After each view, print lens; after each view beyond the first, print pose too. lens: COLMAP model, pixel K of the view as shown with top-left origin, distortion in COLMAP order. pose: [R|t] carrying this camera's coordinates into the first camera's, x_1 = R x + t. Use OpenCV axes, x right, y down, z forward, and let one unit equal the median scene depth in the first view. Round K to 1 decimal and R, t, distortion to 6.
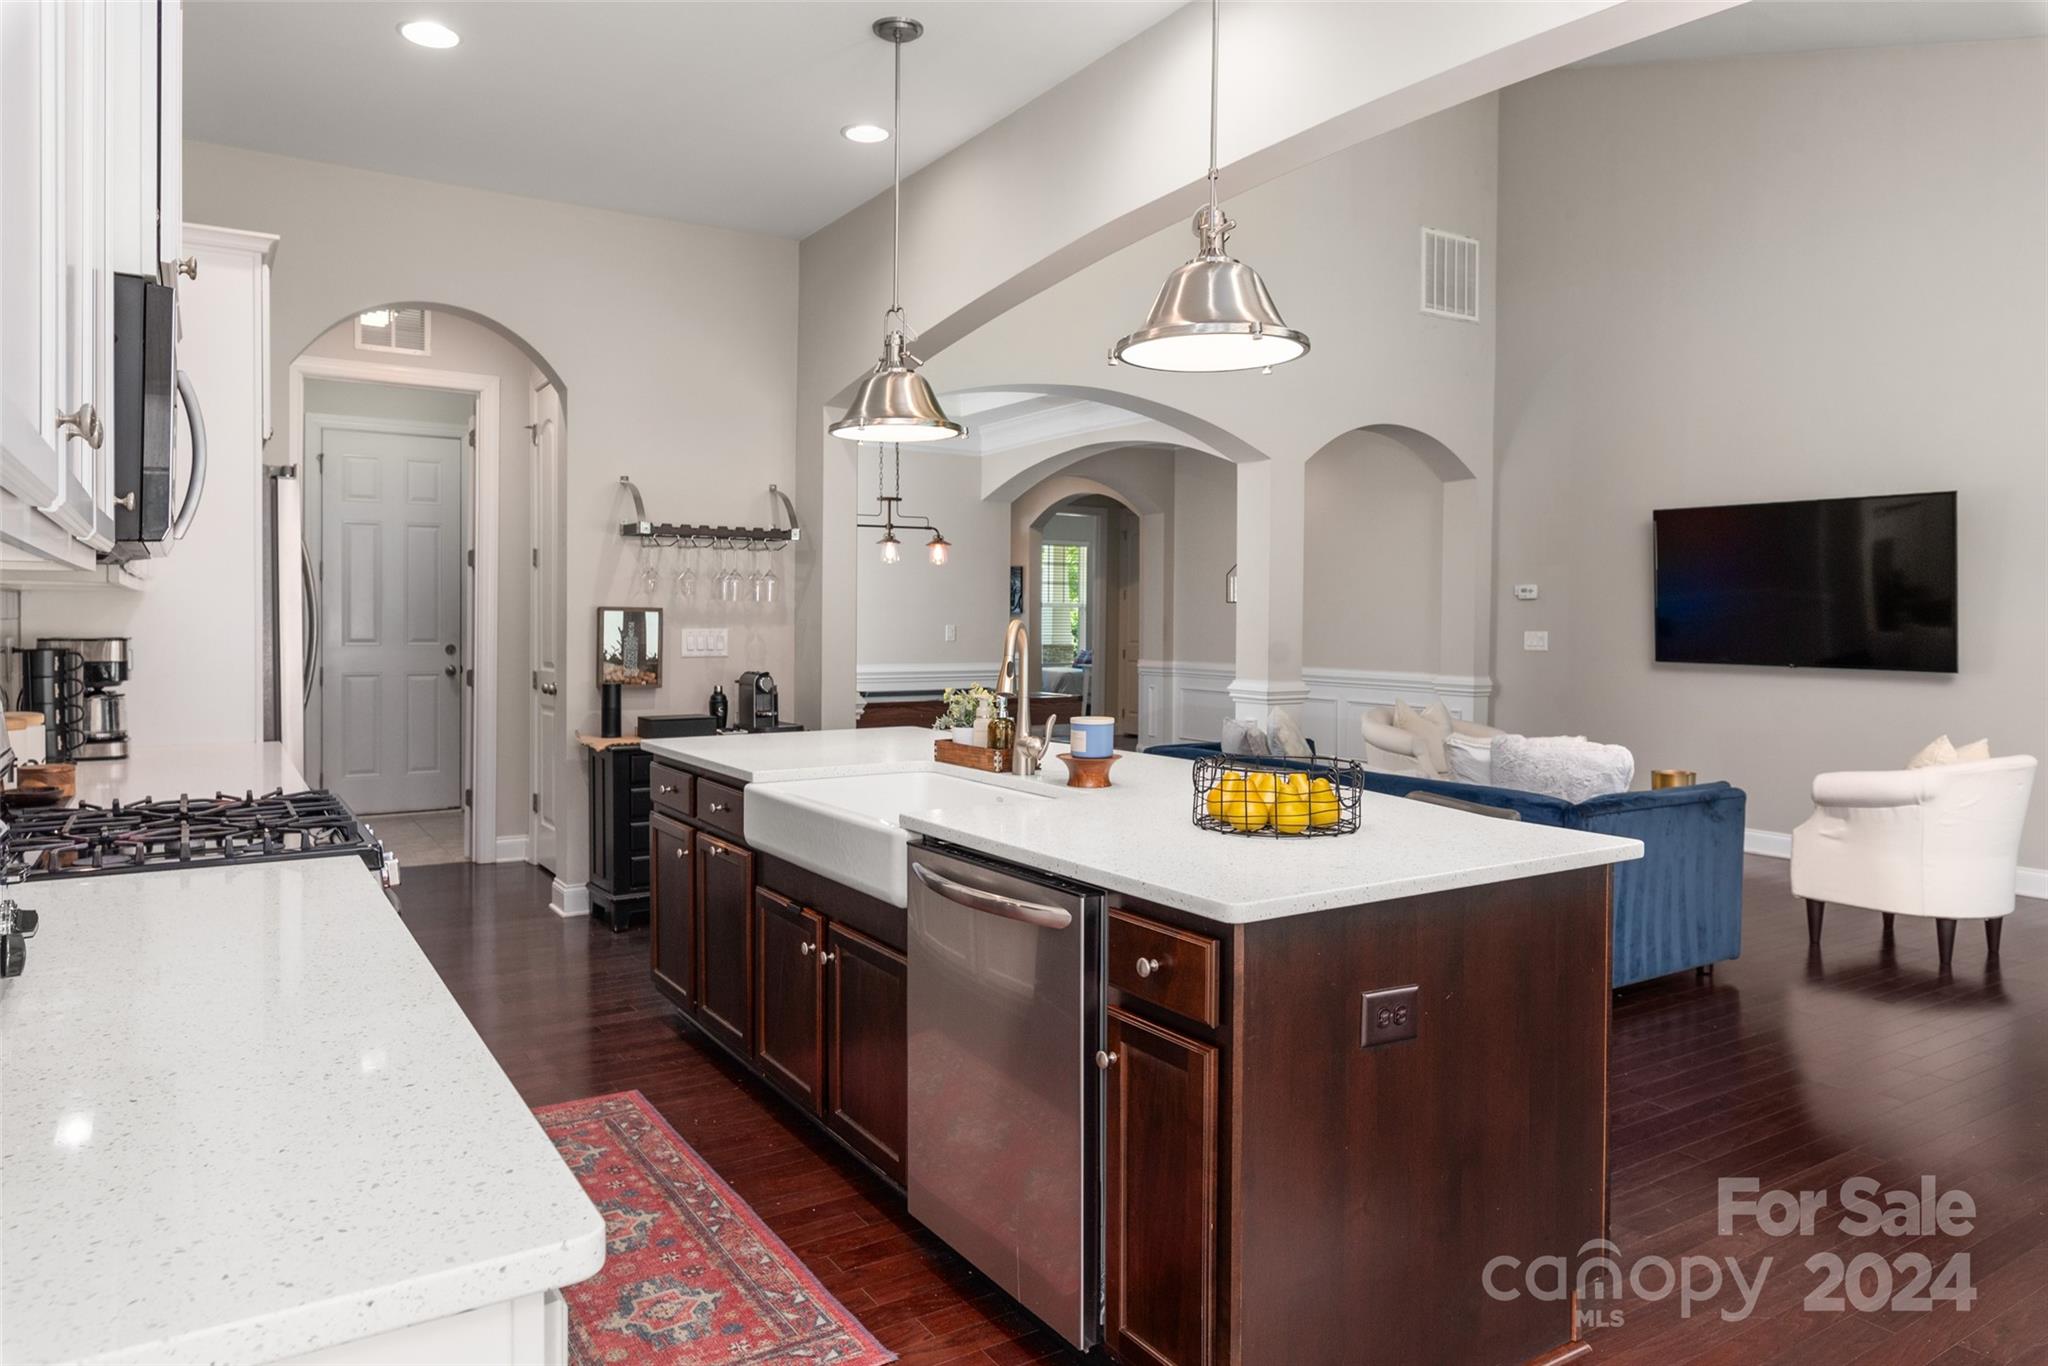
lens RADIAL K [[1298.6, 0, 1023.9], [0, 1298.6, 639.8], [0, 0, 1]] dist [-0.003386, -0.001722]
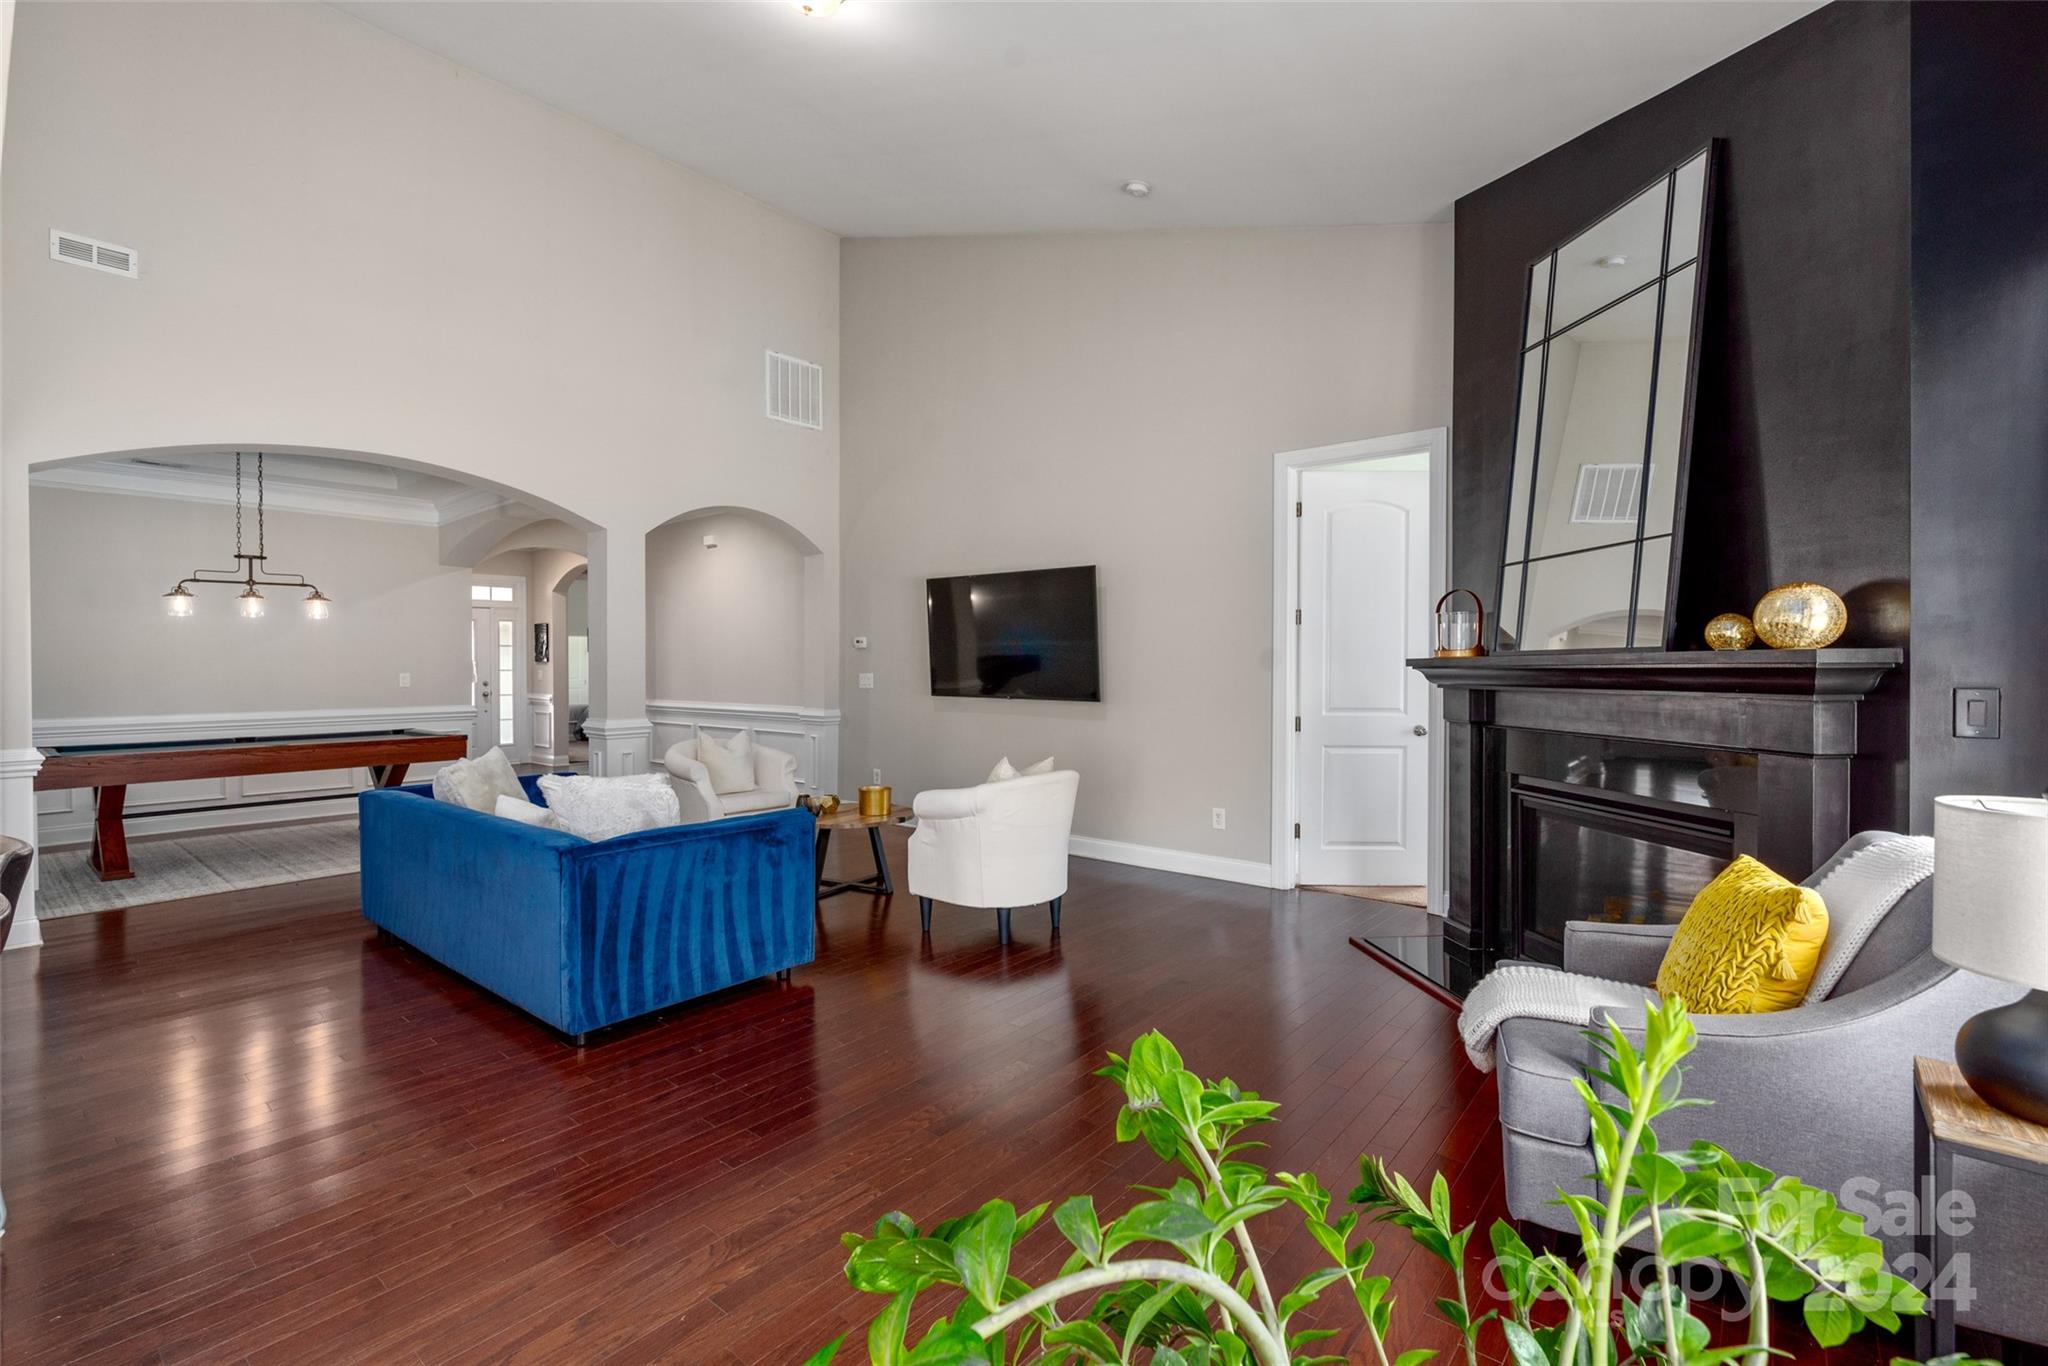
lens RADIAL K [[898.4, 0, 1012.1], [0, 898.4, 670.9], [0, 0, 1]] dist [0.003067, 0.000781]
pose [[0.956699, -0.011369, 0.290858, 0.279937], [0.013714, 0.999888, -0.006025, -0.001533], [-0.290757, 0.009753, 0.956747, 0.109886]]
